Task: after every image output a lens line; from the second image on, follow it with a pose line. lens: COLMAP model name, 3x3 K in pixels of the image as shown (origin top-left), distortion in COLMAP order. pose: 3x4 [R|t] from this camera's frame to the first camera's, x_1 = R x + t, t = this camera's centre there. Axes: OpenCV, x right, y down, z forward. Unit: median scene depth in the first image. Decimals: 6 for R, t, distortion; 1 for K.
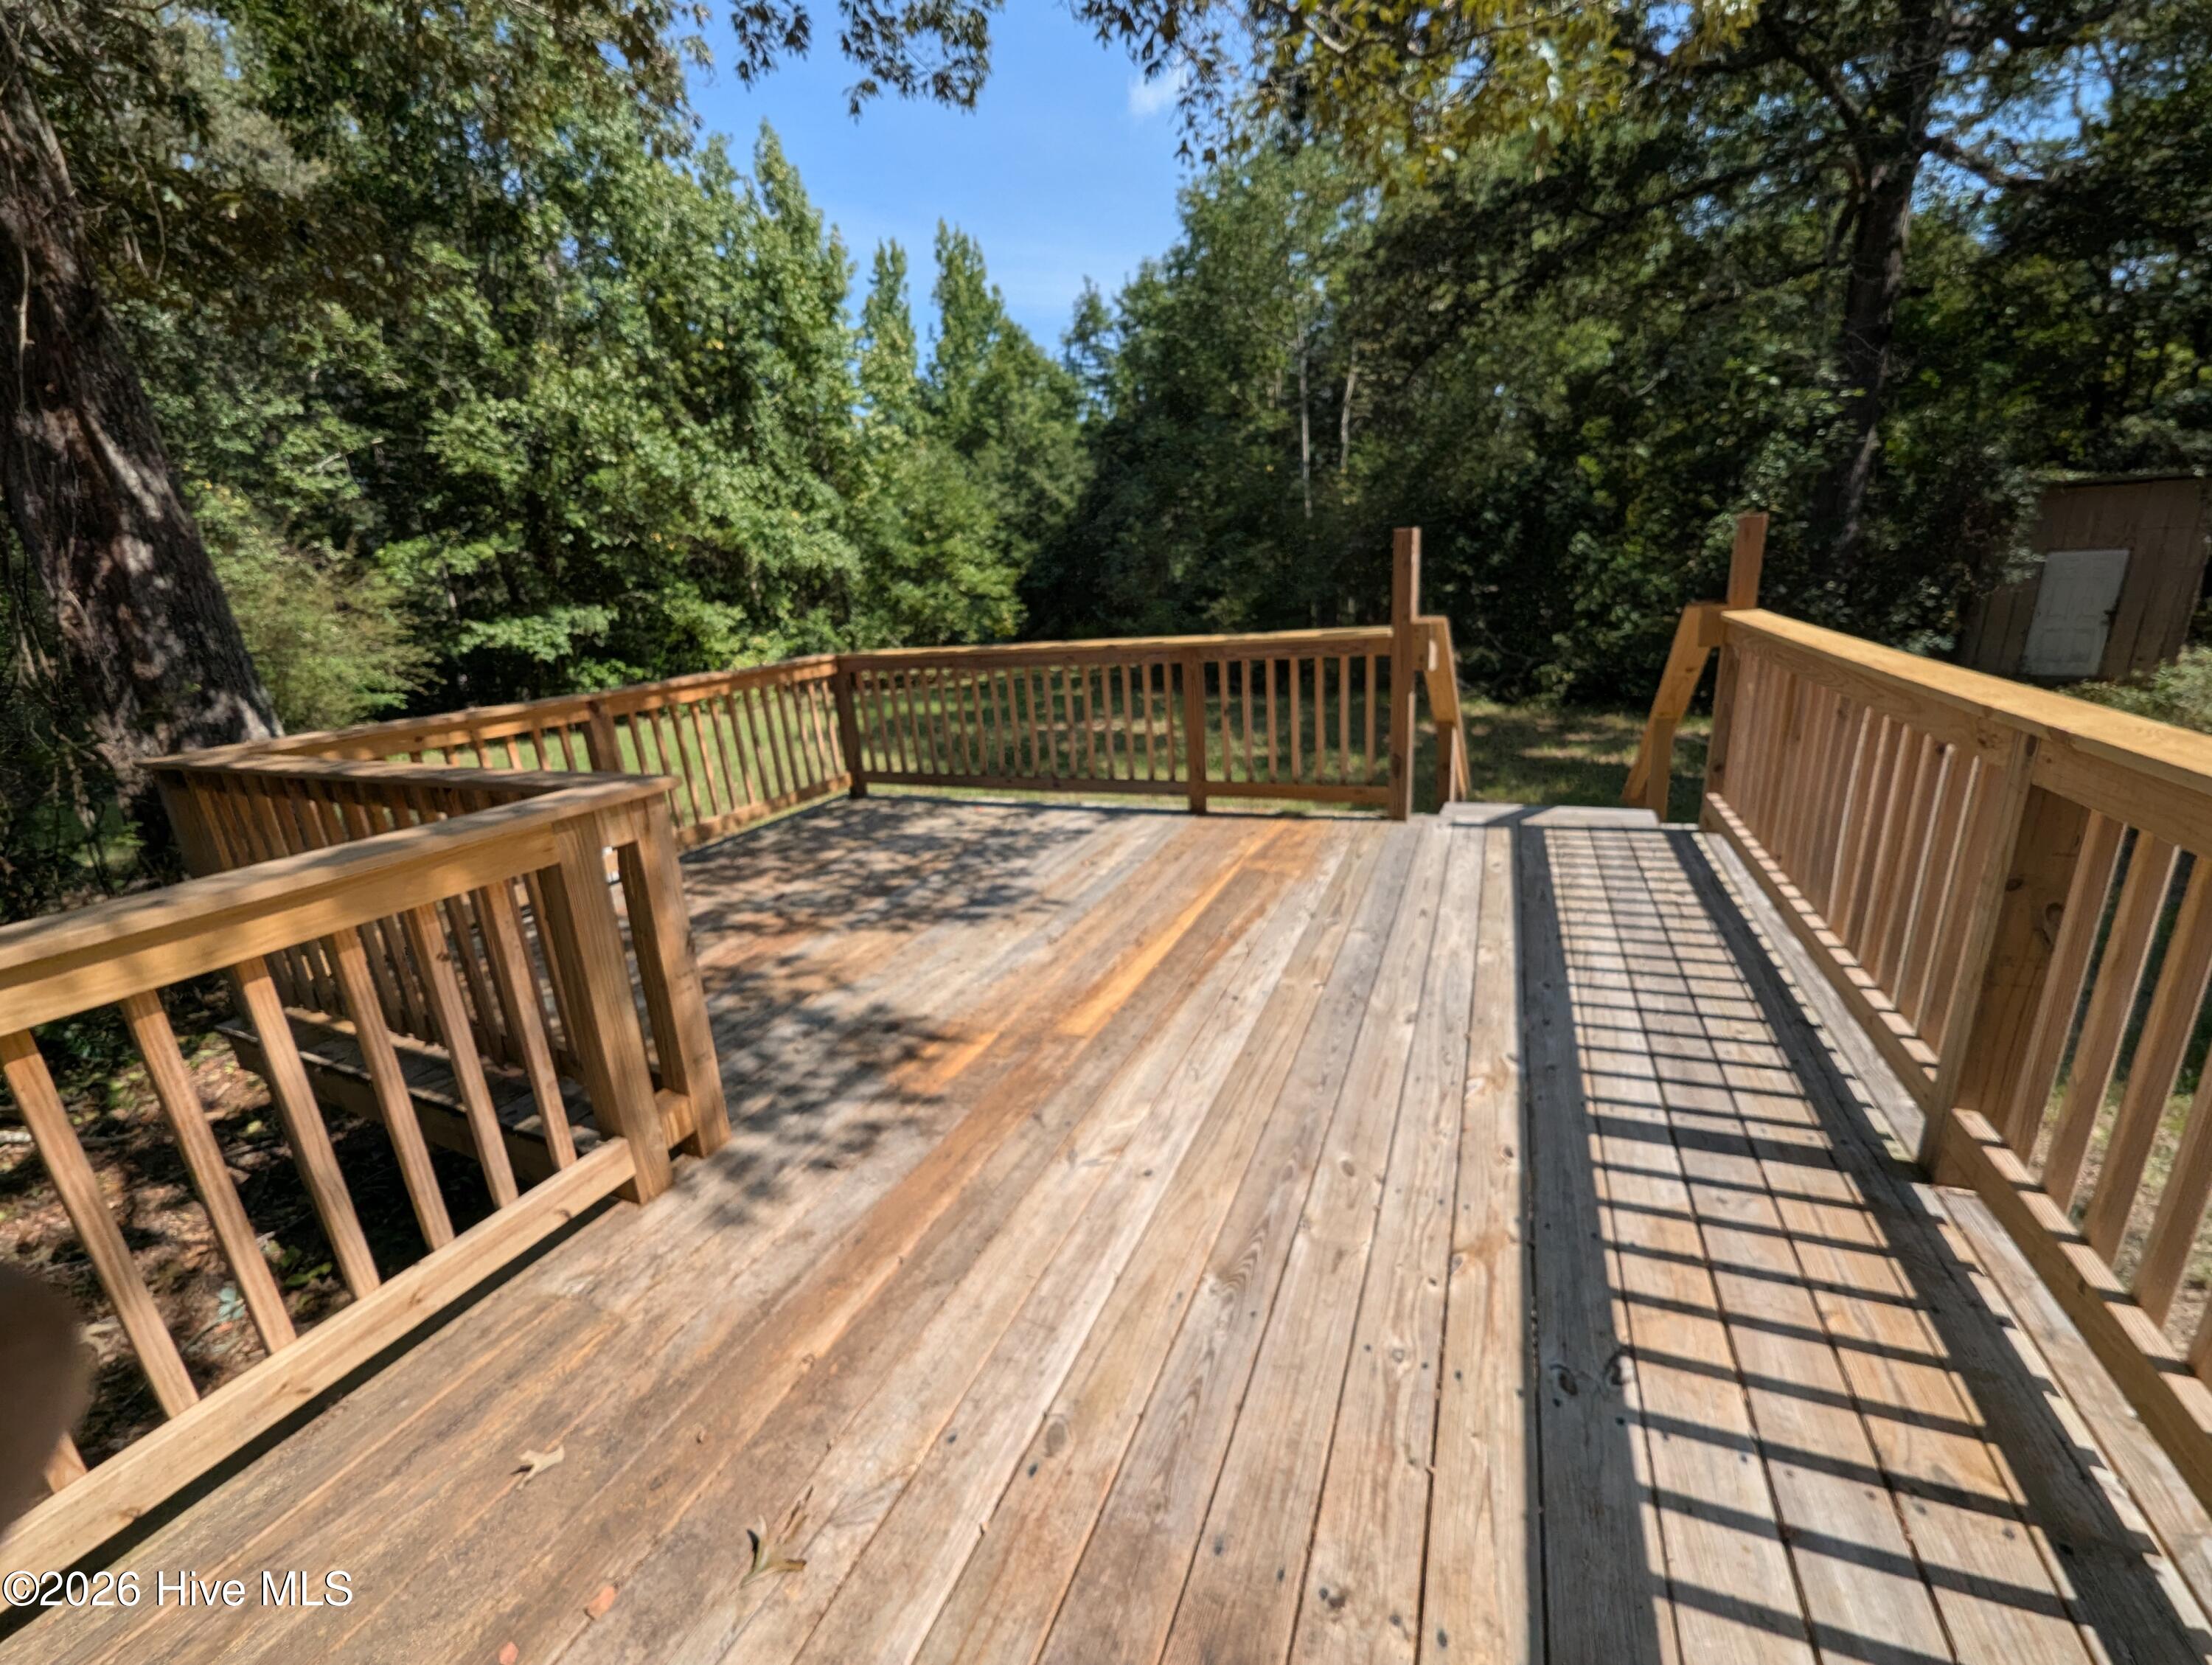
lens RADIAL K [[895.6, 0, 1120.3], [0, 895.6, 837.2], [0, 0, 1]] dist [0.000591, -0.000217]
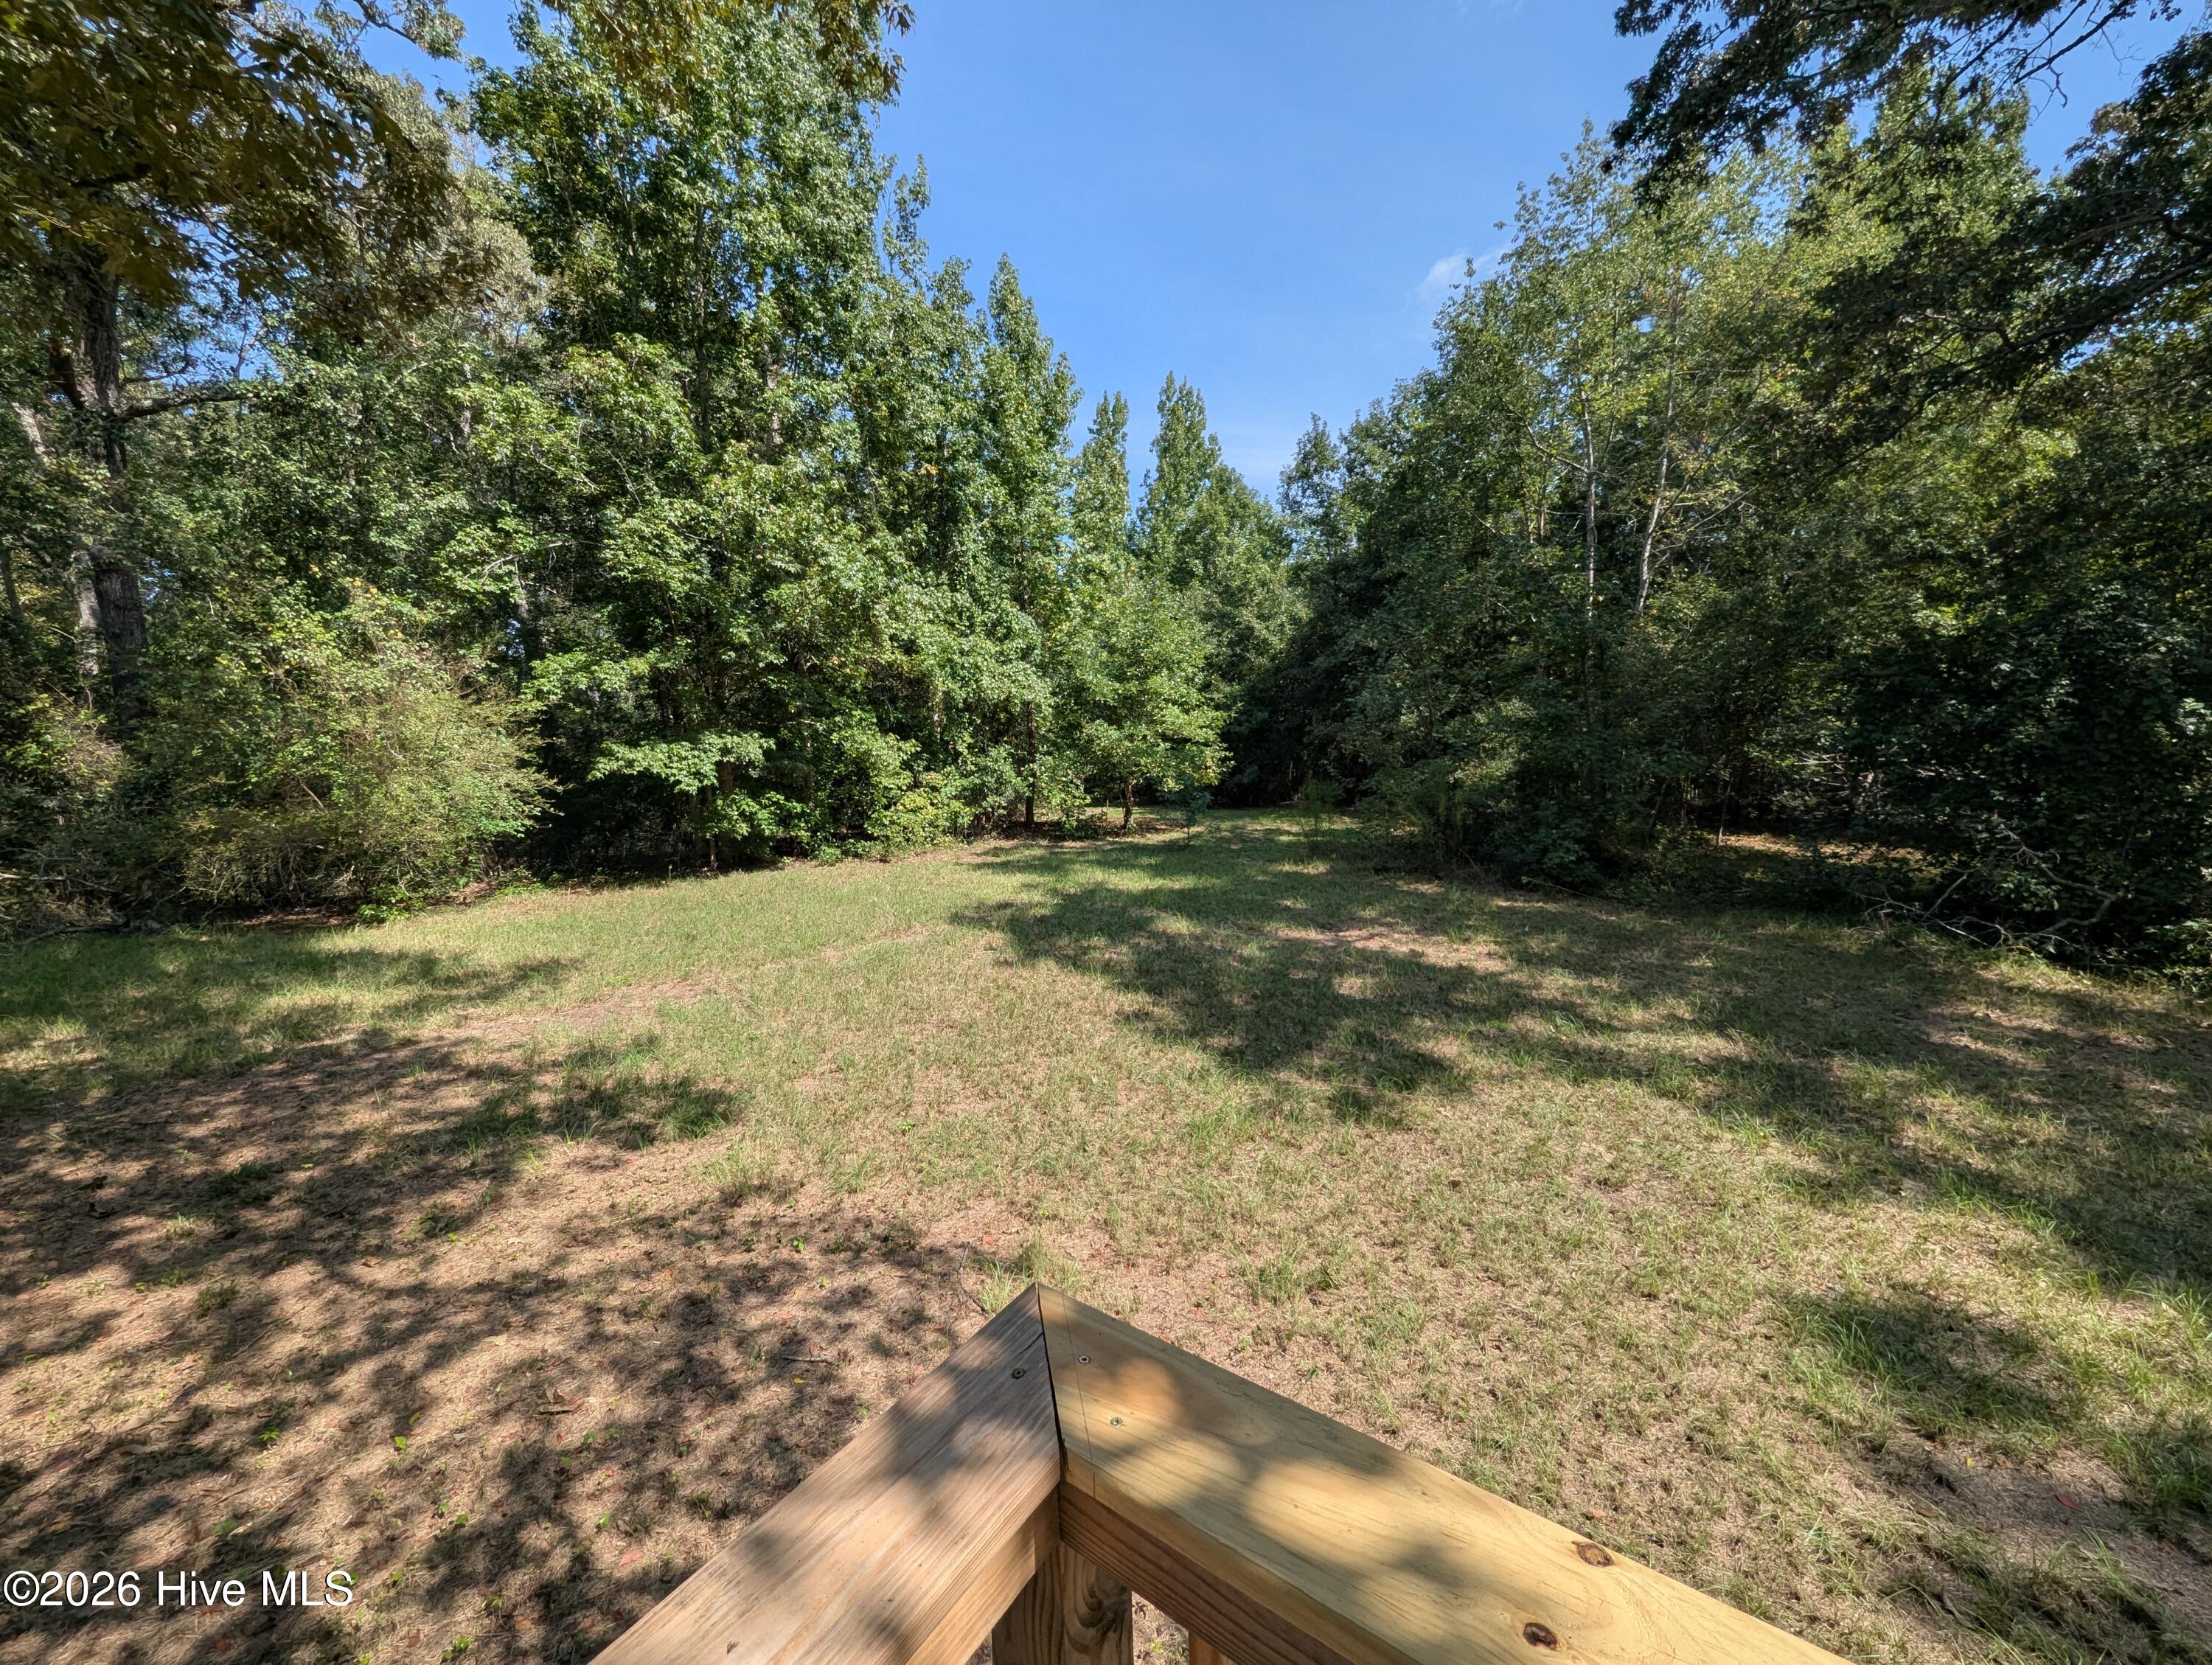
lens RADIAL K [[895.6, 0, 1120.3], [0, 895.6, 837.2], [0, 0, 1]] dist [0.000591, -0.000217]
pose [[0.981393, 0.069325, -0.179057, -0.059351], [-0.095406, 0.985341, -0.141422, -0.053850], [0.166628, 0.155873, 0.973621, 0.179772]]
